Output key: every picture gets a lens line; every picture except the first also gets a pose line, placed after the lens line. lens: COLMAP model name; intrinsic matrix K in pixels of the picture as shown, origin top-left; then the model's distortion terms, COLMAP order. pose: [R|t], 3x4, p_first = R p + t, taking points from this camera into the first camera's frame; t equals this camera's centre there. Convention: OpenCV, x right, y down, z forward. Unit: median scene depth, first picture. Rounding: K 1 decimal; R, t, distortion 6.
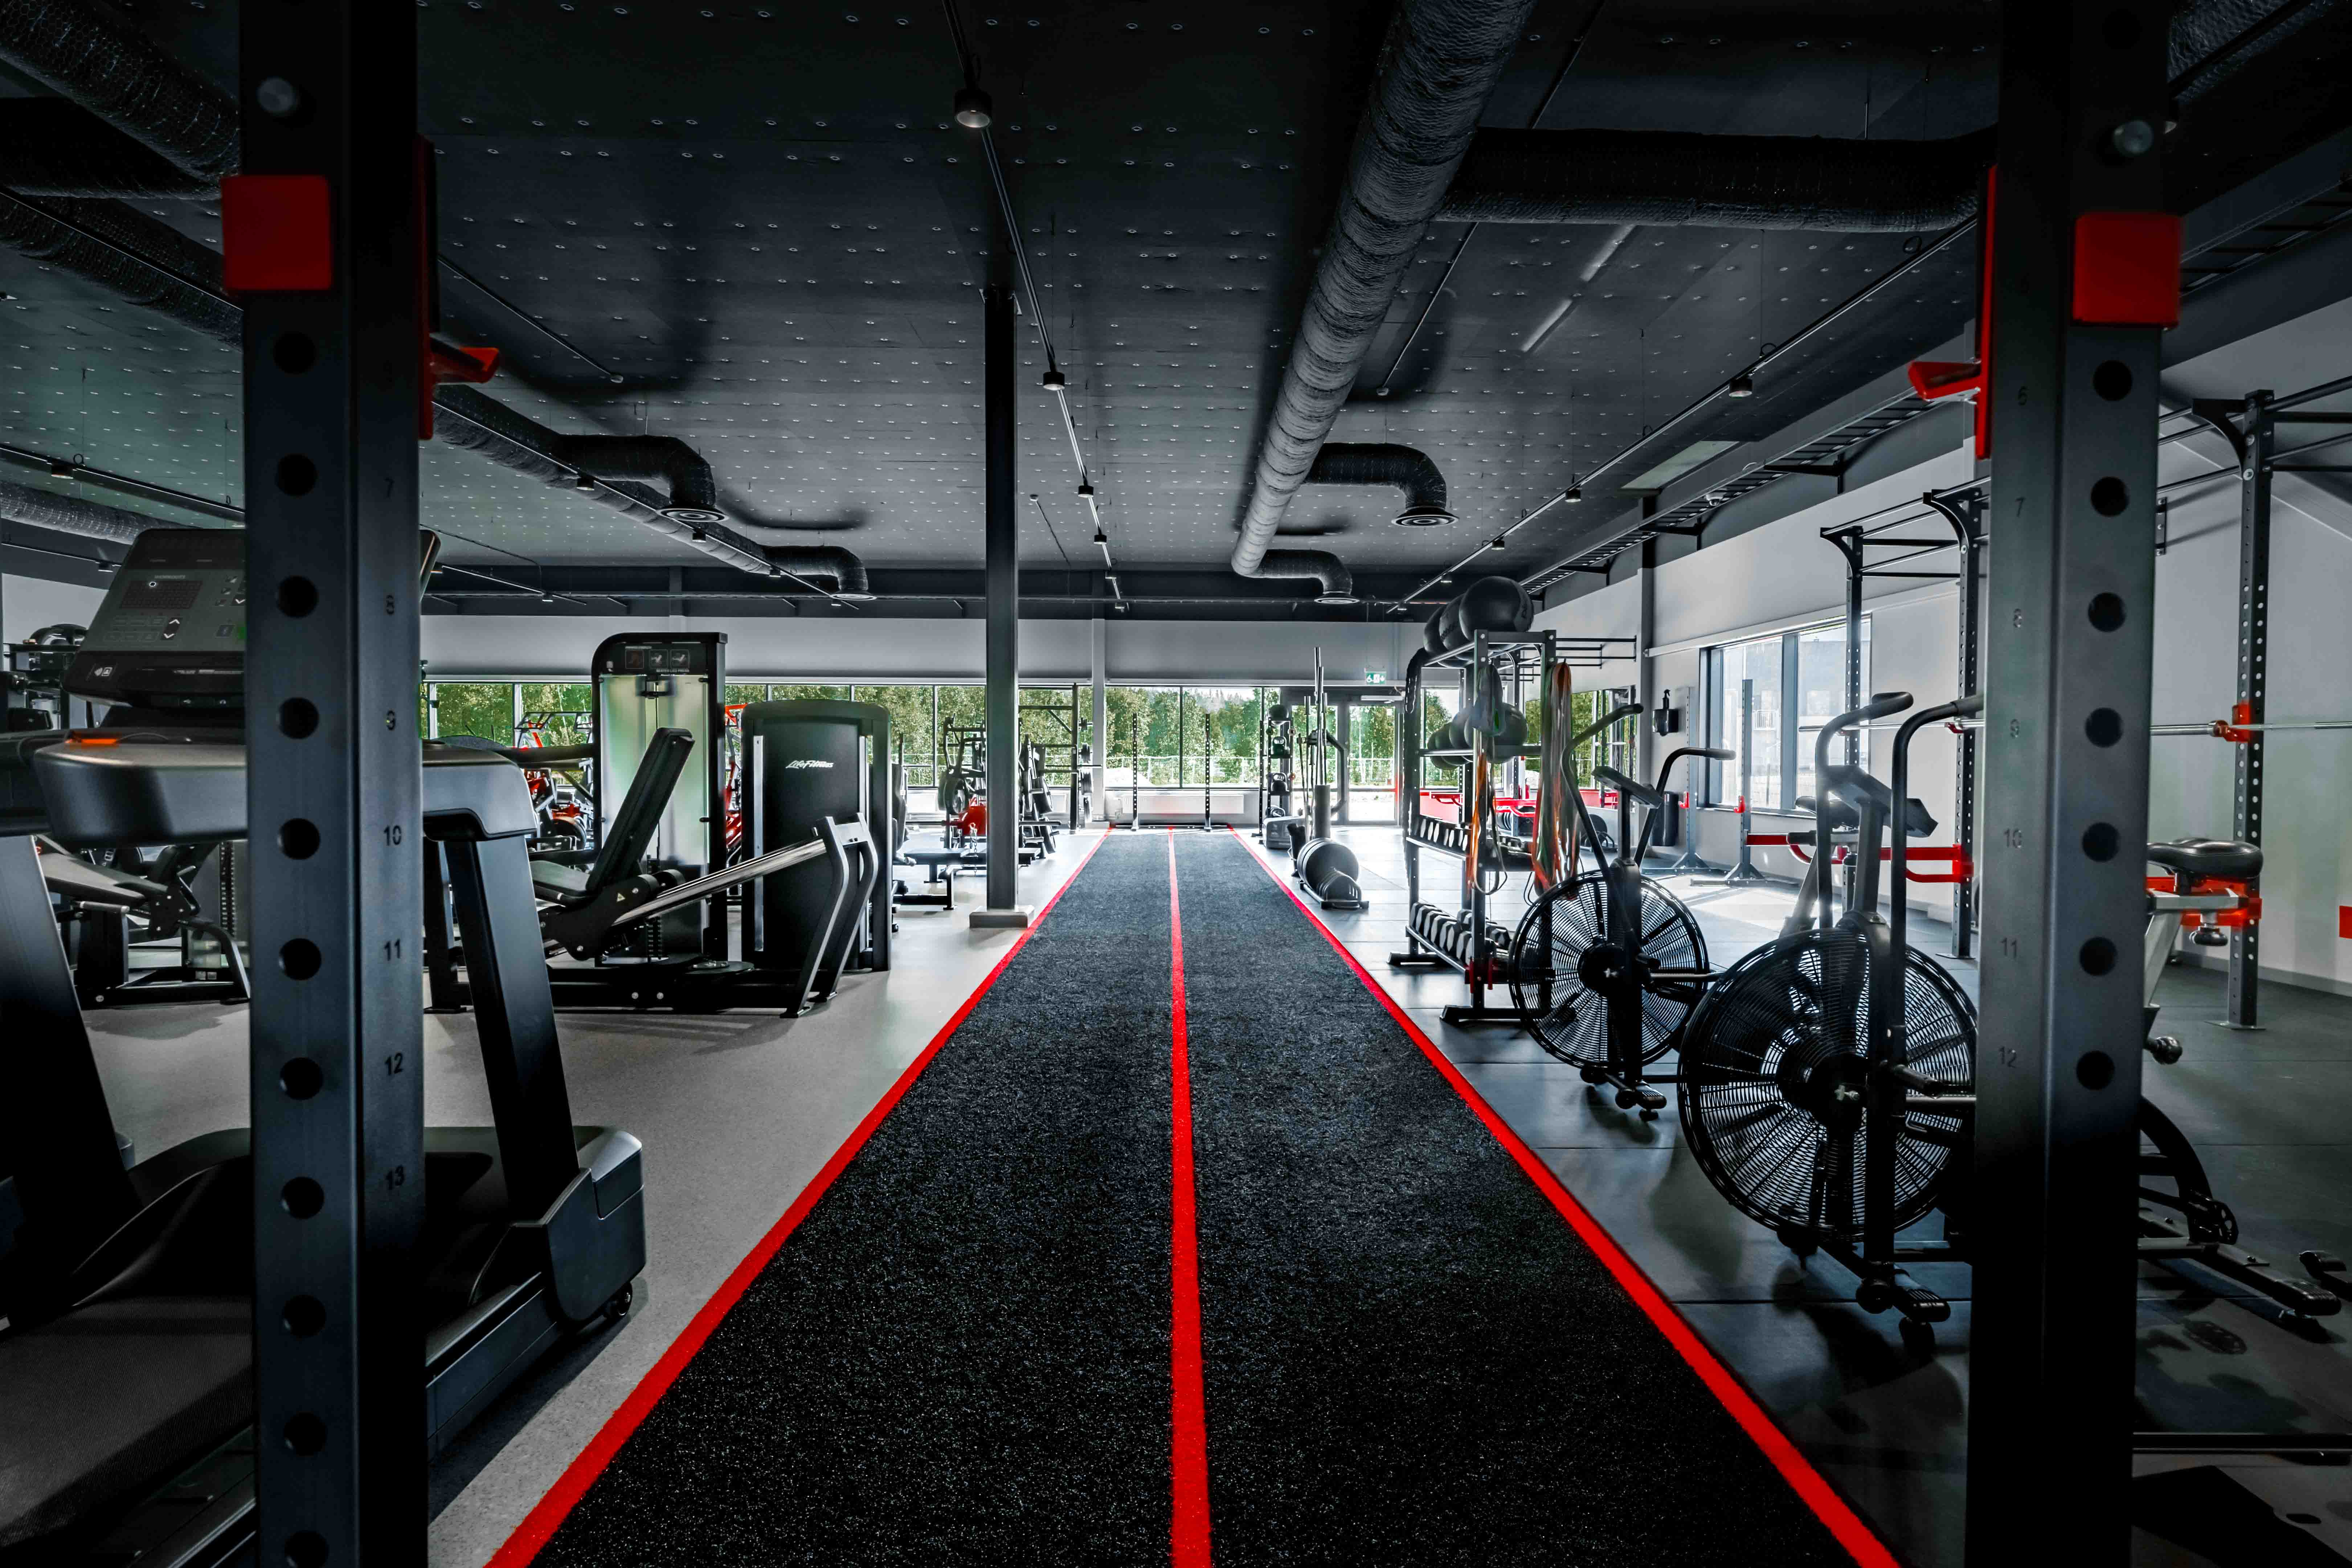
lens RADIAL K [[1184.3, 0, 1186.6], [0, 1184.3, 769.8], [0, 0, 1]] dist [0.000564, 0.001532]
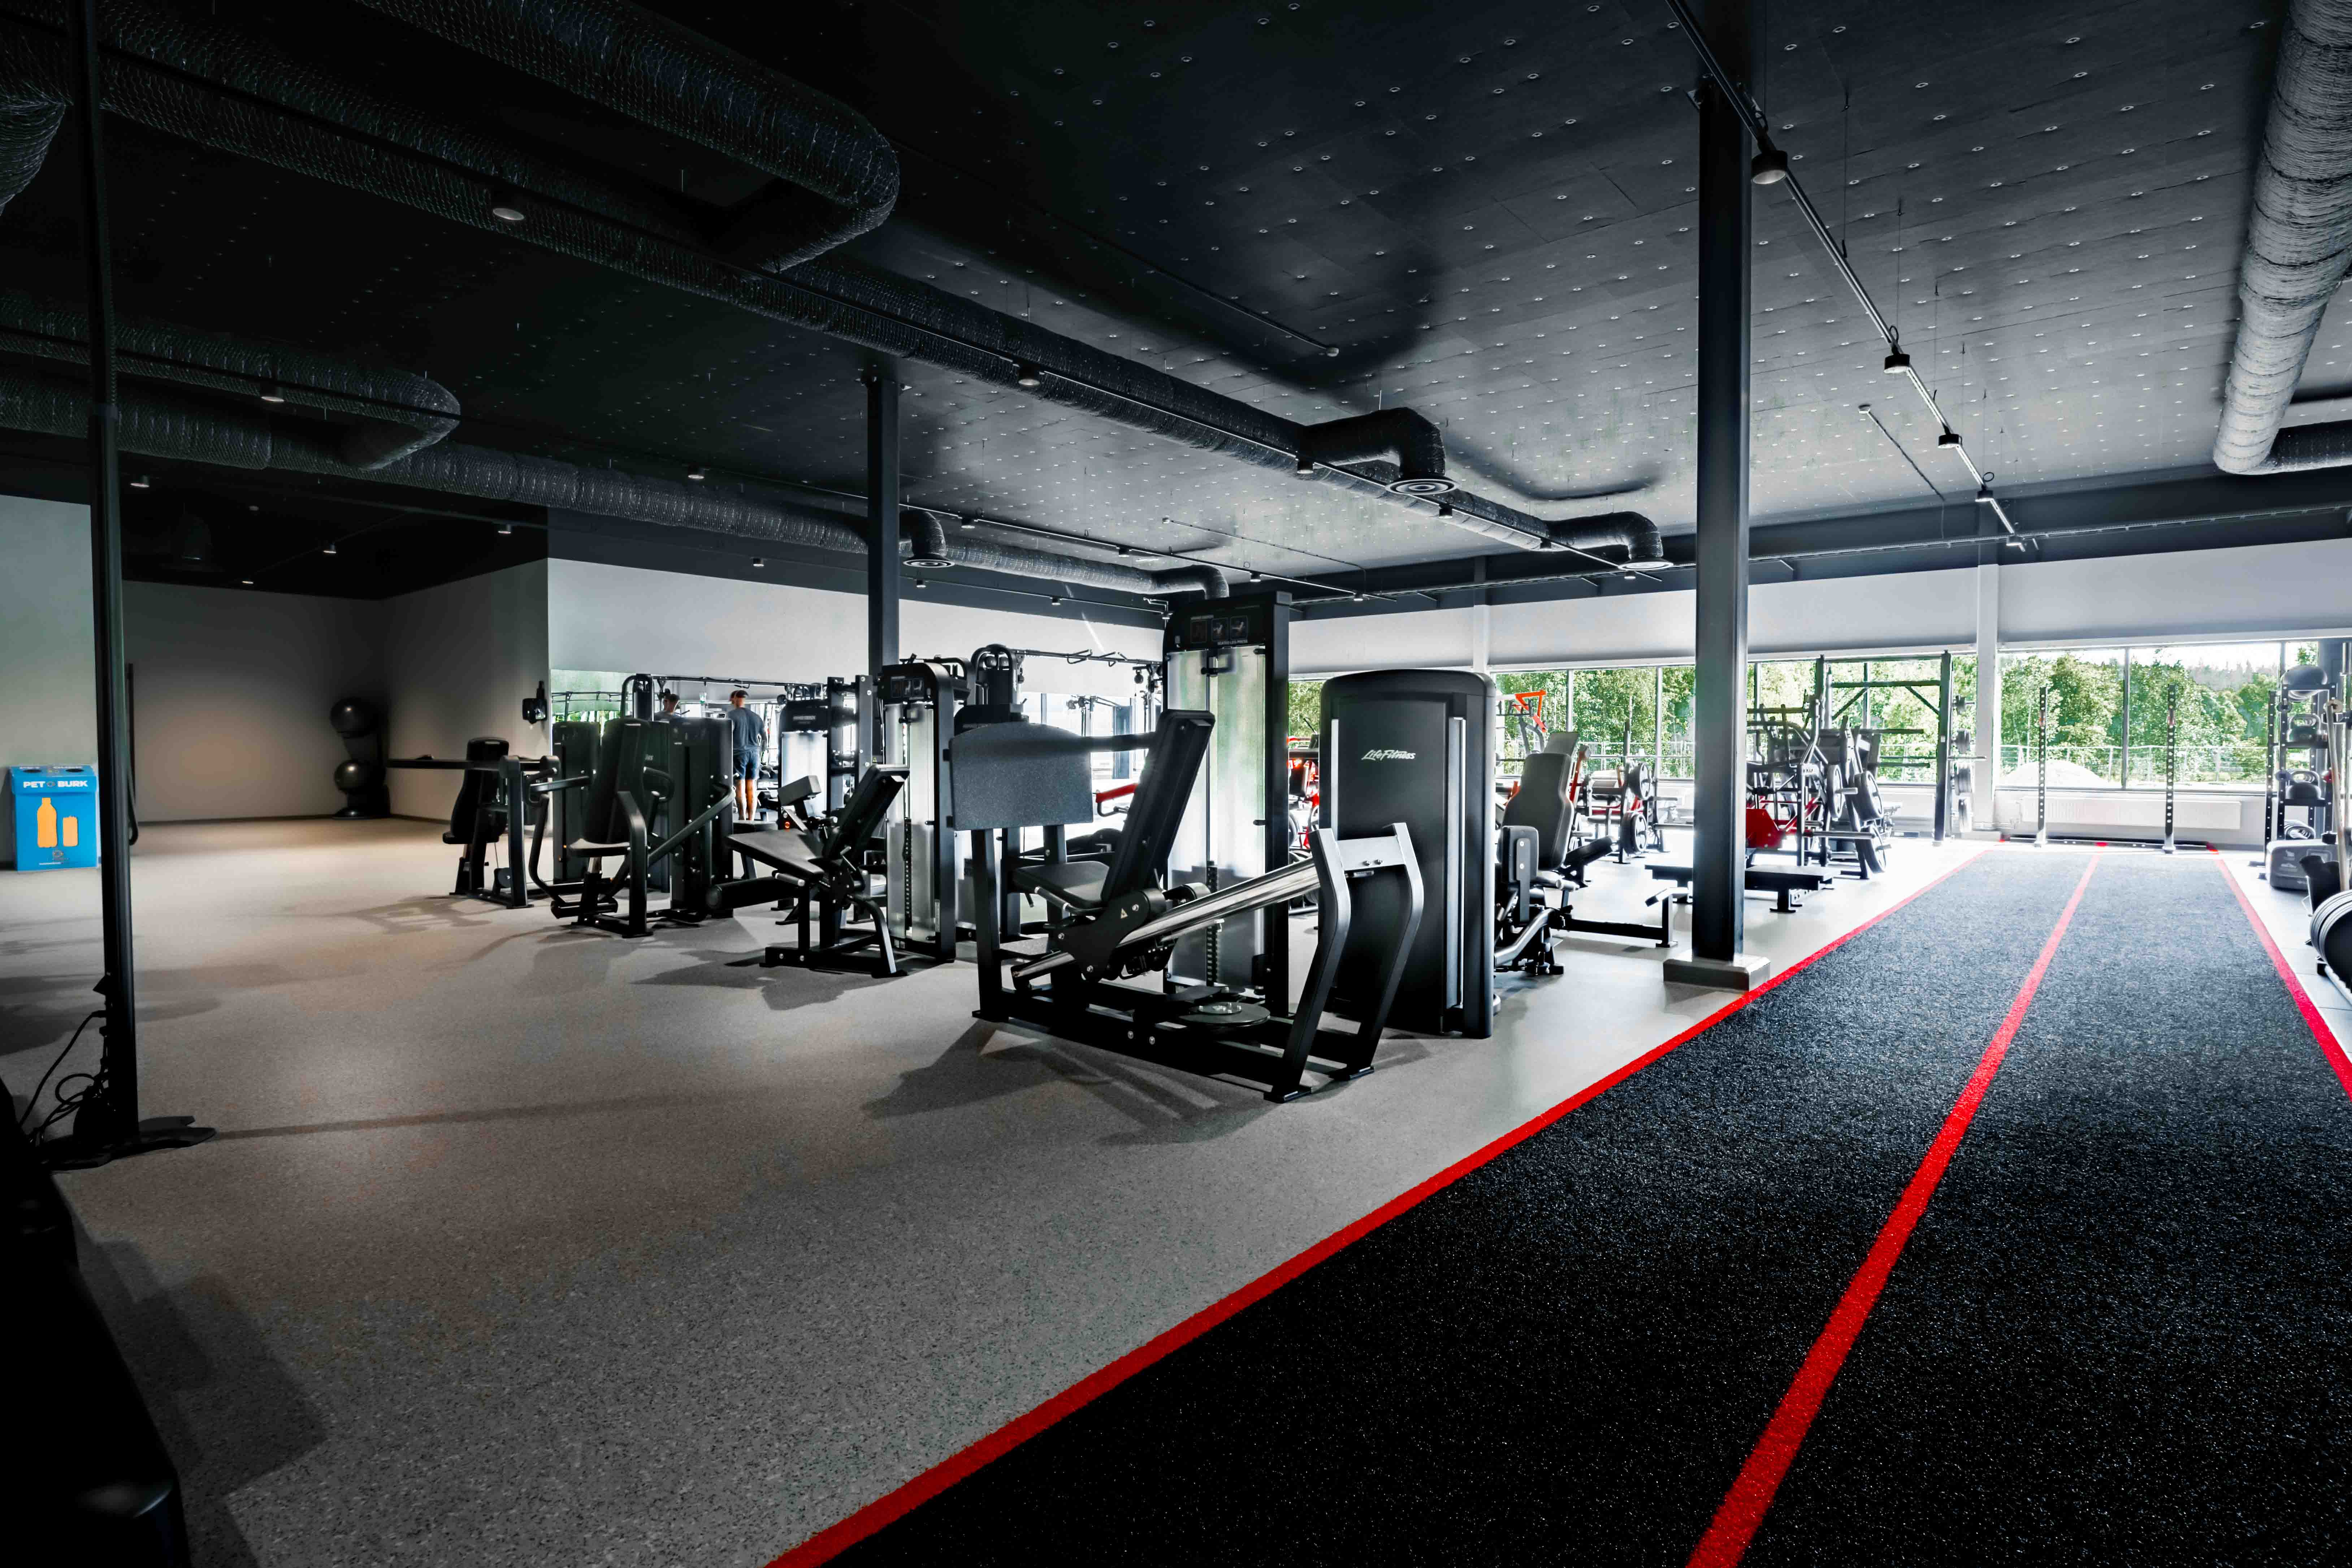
lens RADIAL K [[1133.5, 0, 1210.9], [0, 1133.5, 774.4], [0, 0, 1]] dist [-0.007997, 0.000951]
pose [[0.755411, 0.014730, -0.655085, 0.035644], [-0.006296, 0.999864, 0.015223, -0.001208], [0.655221, -0.007375, 0.755402, 0.174022]]
